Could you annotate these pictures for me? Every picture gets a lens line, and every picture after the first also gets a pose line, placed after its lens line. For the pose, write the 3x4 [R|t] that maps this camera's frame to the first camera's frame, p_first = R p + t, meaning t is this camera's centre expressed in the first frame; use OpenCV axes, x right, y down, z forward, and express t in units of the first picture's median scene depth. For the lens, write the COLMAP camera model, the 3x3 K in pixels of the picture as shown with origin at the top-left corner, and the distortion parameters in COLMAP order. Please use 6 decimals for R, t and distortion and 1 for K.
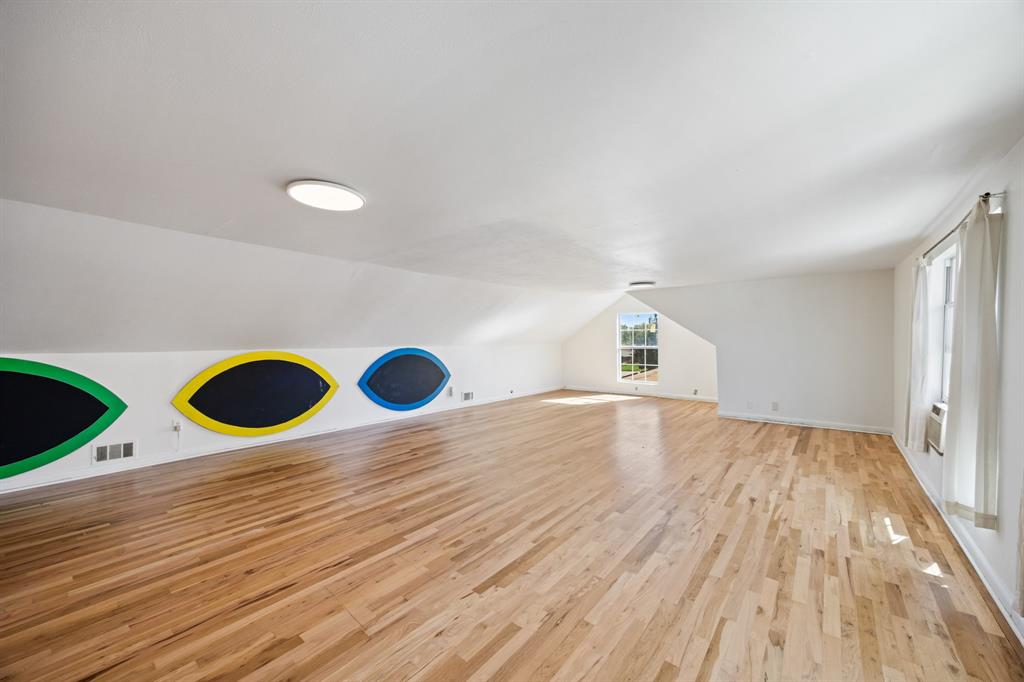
lens RADIAL K [[392.9, 0, 515.7], [0, 392.9, 340.8], [0, 0, 1]] dist [-0.001358, 0.000152]
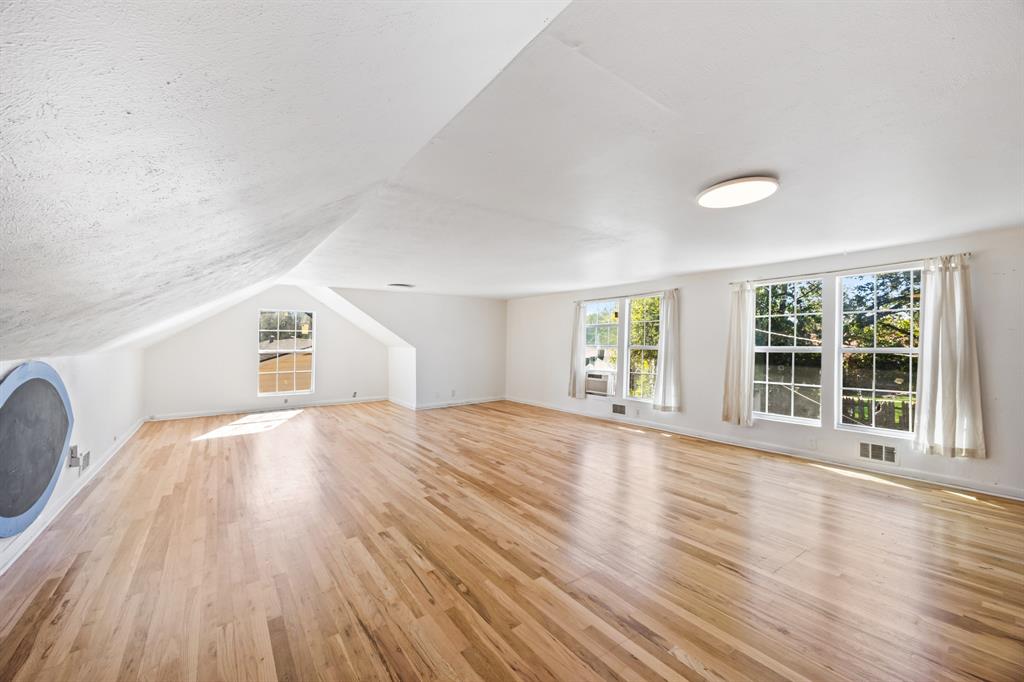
lens RADIAL K [[392.9, 0, 515.7], [0, 392.9, 340.8], [0, 0, 1]] dist [-0.001358, 0.000152]
pose [[0.236882, 0.005830, 0.971521, -0.892929], [0.001491, 0.999979, -0.006365, 0.000905], [-0.971537, 0.002956, 0.236868, 0.752244]]
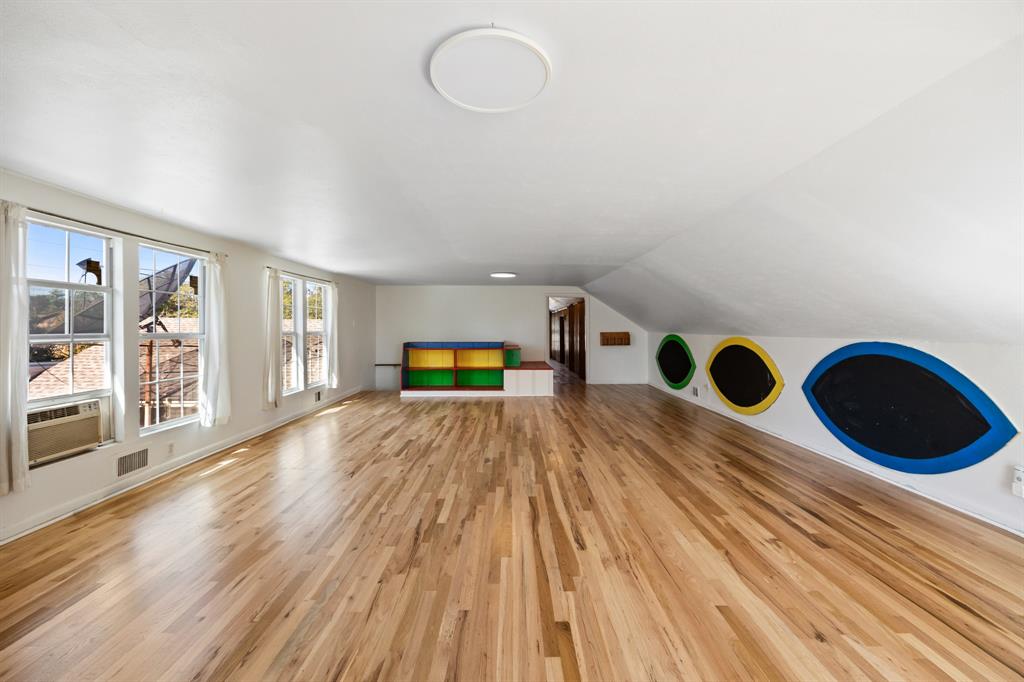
lens RADIAL K [[392.9, 0, 515.7], [0, 392.9, 340.8], [0, 0, 1]] dist [-0.001358, 0.000152]
pose [[-0.776055, 0.022924, -0.630248, 0.680076], [-0.000246, 0.999328, 0.036652, -0.002895], [0.630665, 0.028599, -0.775528, 1.830966]]
